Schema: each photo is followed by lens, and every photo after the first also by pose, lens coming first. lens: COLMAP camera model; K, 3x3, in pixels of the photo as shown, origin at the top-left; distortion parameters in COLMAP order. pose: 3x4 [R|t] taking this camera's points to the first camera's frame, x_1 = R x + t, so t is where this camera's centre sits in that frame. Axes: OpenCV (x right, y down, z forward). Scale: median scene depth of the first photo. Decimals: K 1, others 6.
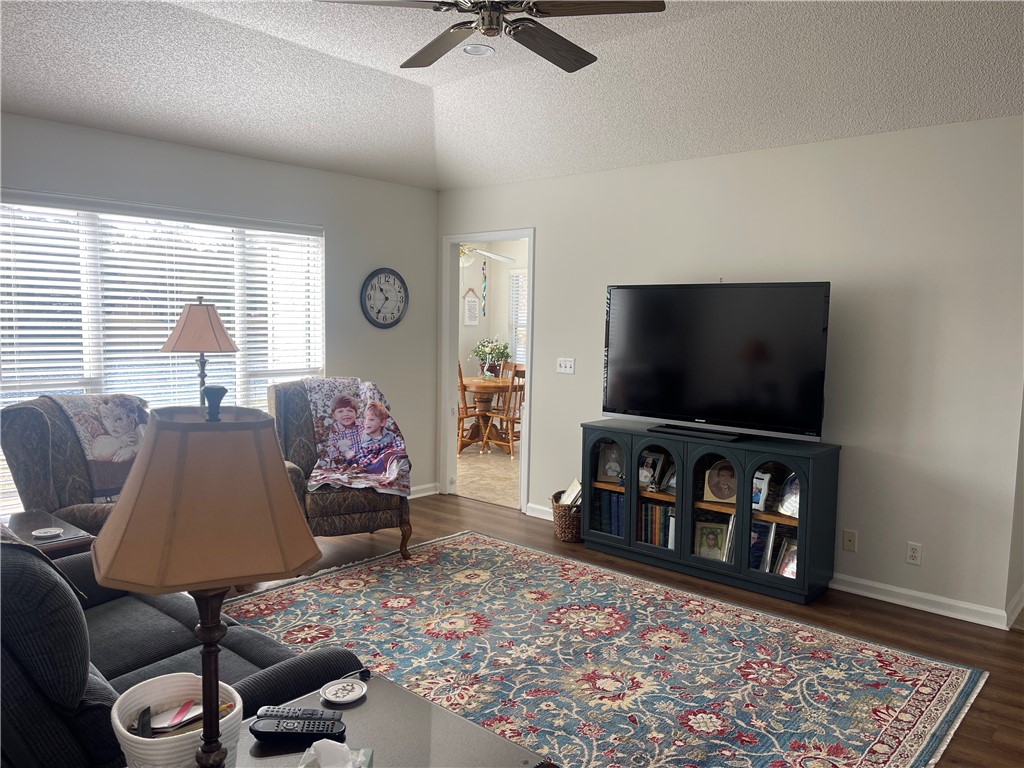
lens RADIAL K [[778.4, 0, 518.1], [0, 778.4, 382.4], [0, 0, 1]] dist [0.033081, -0.007387]
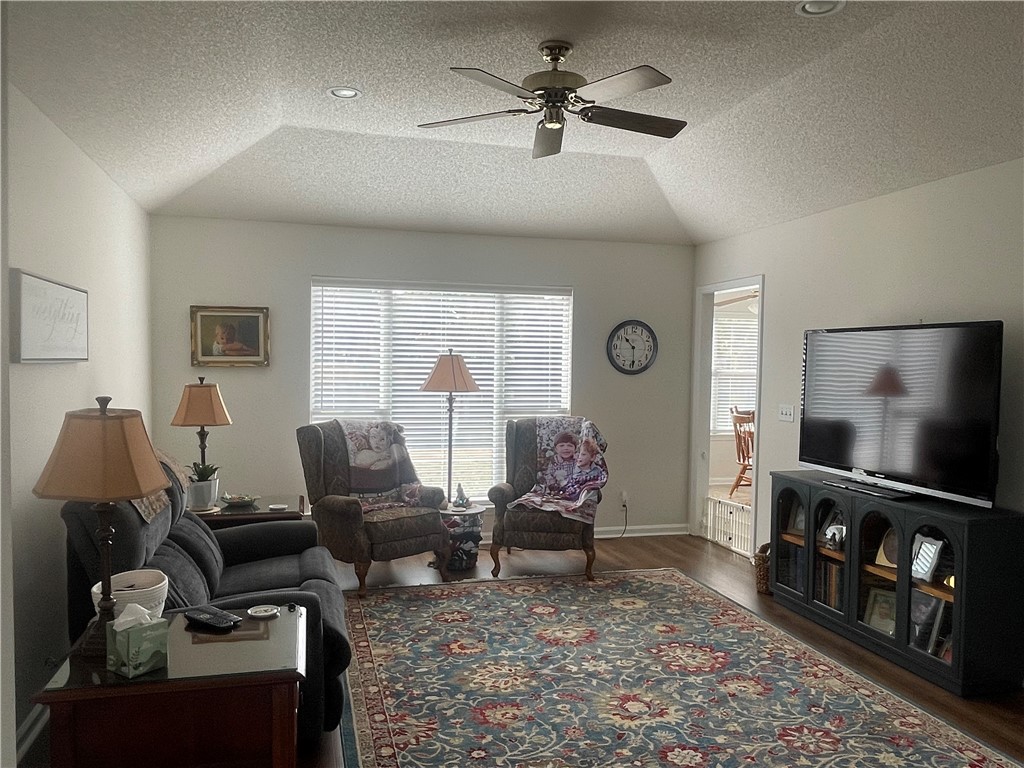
lens RADIAL K [[768.1, 0, 505.5], [0, 768.1, 387.6], [0, 0, 1]] dist [0.030775, -0.072477]
pose [[0.827925, 0.012688, -0.560696, 0.392930], [-0.044998, 0.998024, -0.043860, 0.005796], [0.559031, 0.061543, 0.826859, 0.008363]]
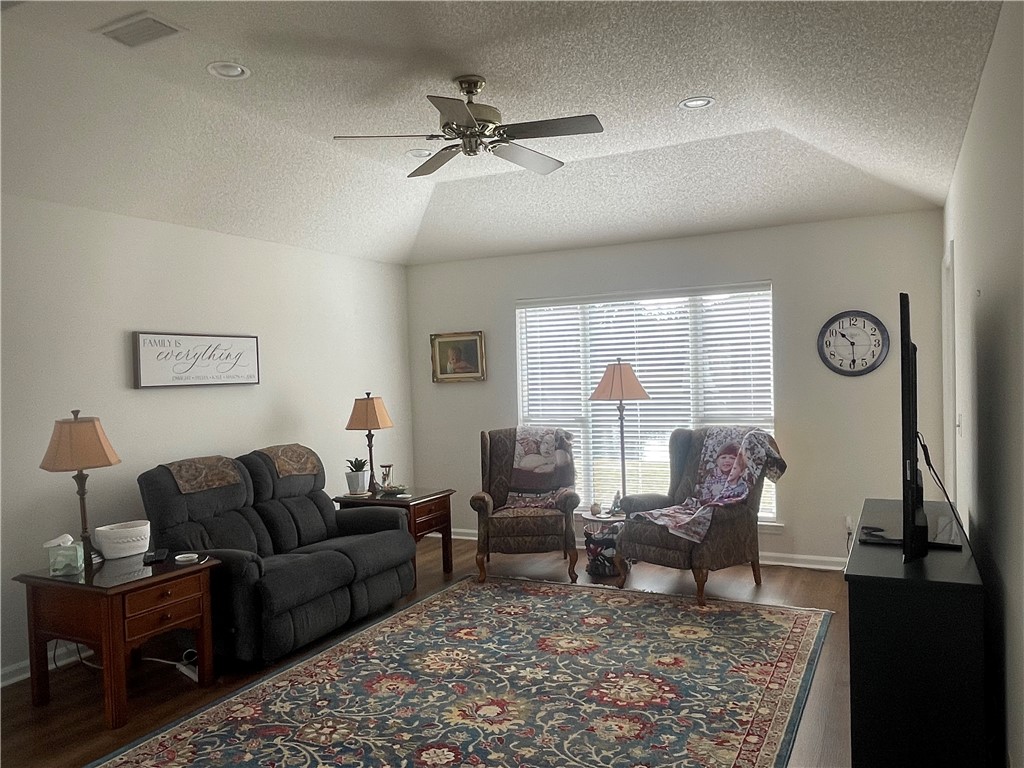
lens RADIAL K [[772.2, 0, 512.0], [0, 772.2, 384.0], [0, 0, 1]] dist [0.040220, -0.075463]
pose [[0.238531, -0.011557, -0.971066, 0.835627], [-0.045167, 0.998715, -0.022981, -0.029208], [0.970084, 0.049341, 0.237702, 0.539804]]
